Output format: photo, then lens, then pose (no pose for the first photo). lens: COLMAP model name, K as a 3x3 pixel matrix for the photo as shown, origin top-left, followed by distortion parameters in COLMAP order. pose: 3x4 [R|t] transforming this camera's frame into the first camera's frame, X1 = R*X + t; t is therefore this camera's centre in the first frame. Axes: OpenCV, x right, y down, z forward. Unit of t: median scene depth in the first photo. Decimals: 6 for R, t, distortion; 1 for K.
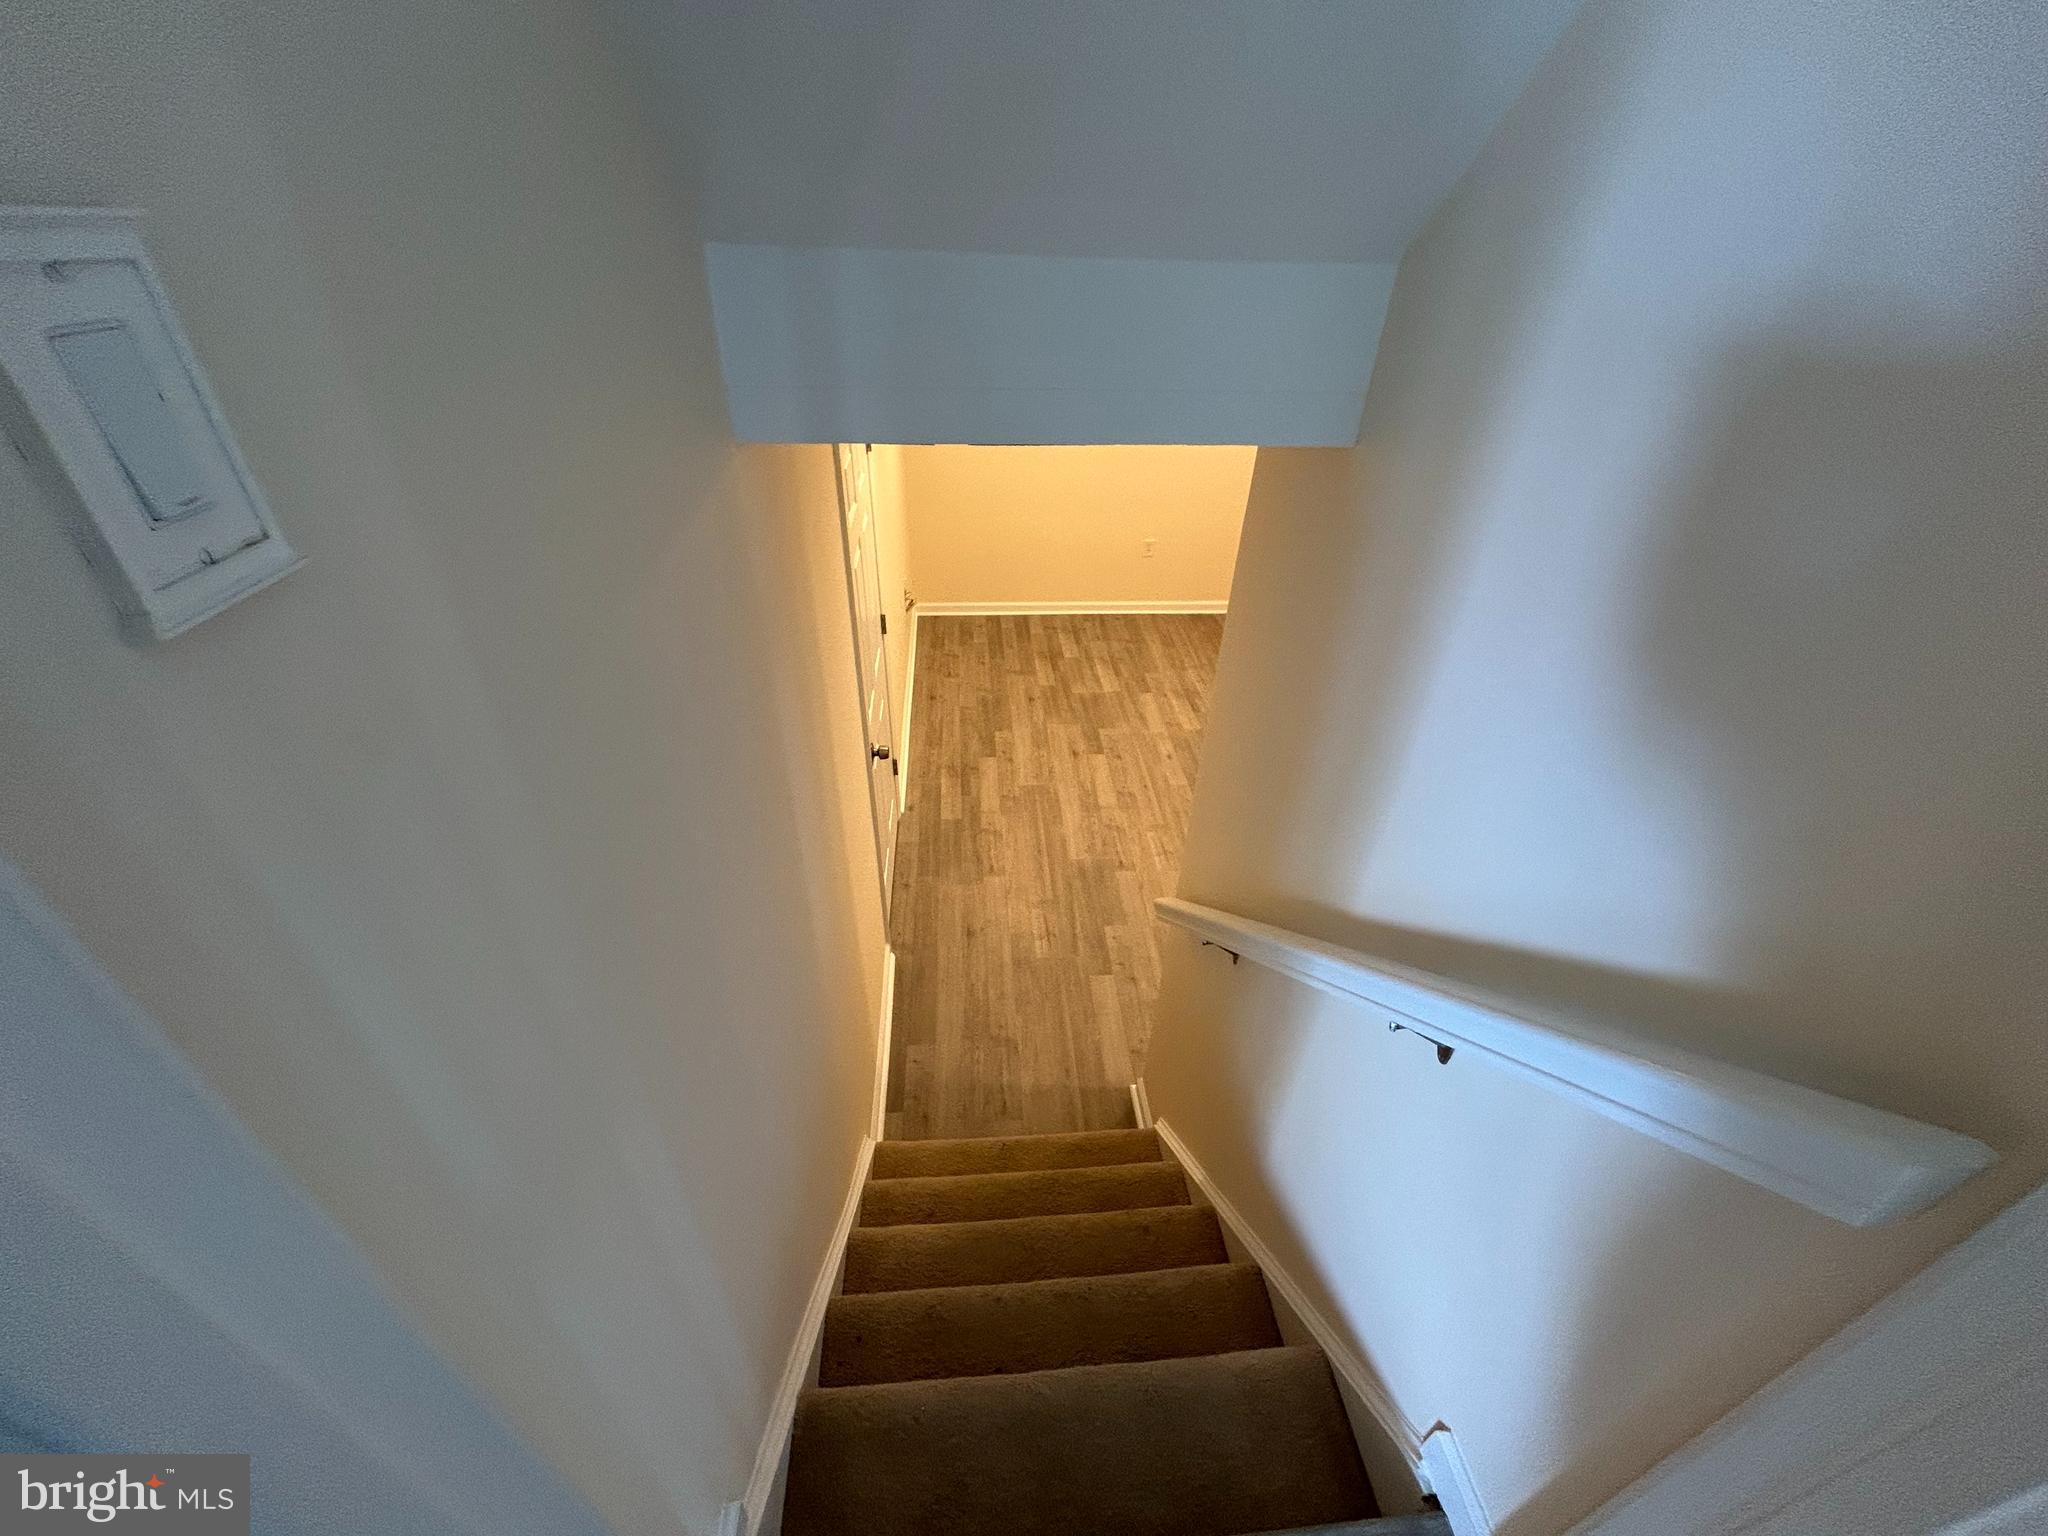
lens RADIAL K [[818.9, 0, 1024.1], [0, 818.9, 765.1], [0, 0, 1]] dist [-0.002517, 0.000341]
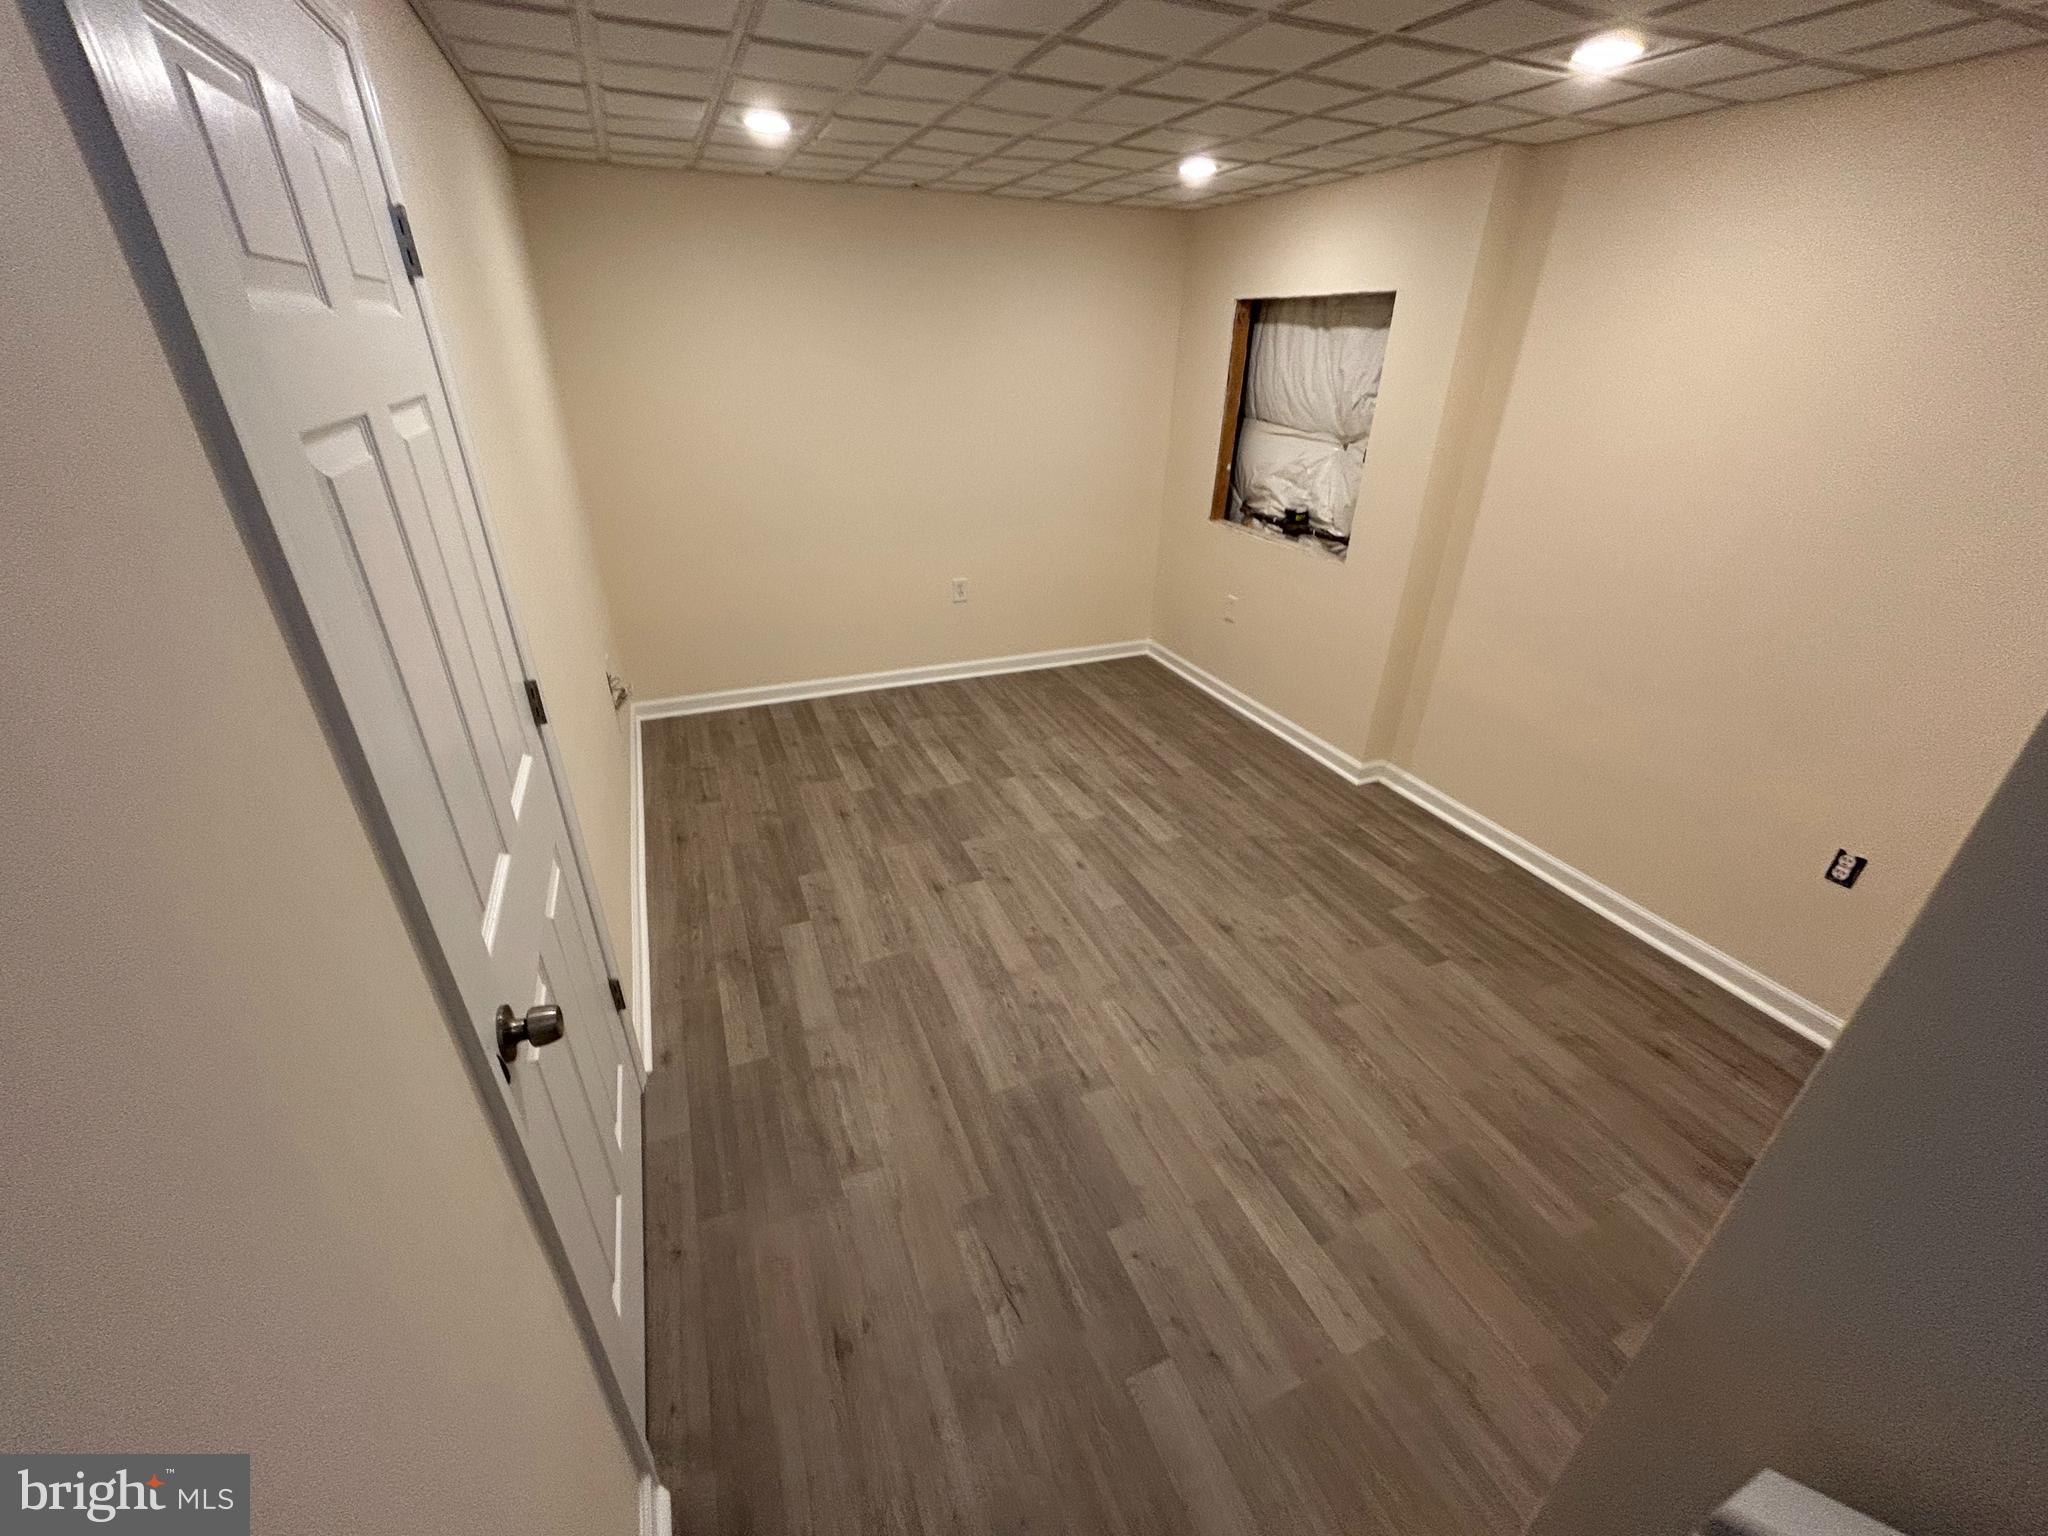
lens RADIAL K [[818.9, 0, 1020.2], [0, 818.9, 764.5], [0, 0, 1]] dist [-0.002517, 0.000341]
pose [[0.948197, -0.153117, 0.278348, -0.036441], [0.186306, 0.977709, -0.096824, -0.033681], [-0.257318, 0.143666, 0.955587, 0.374004]]
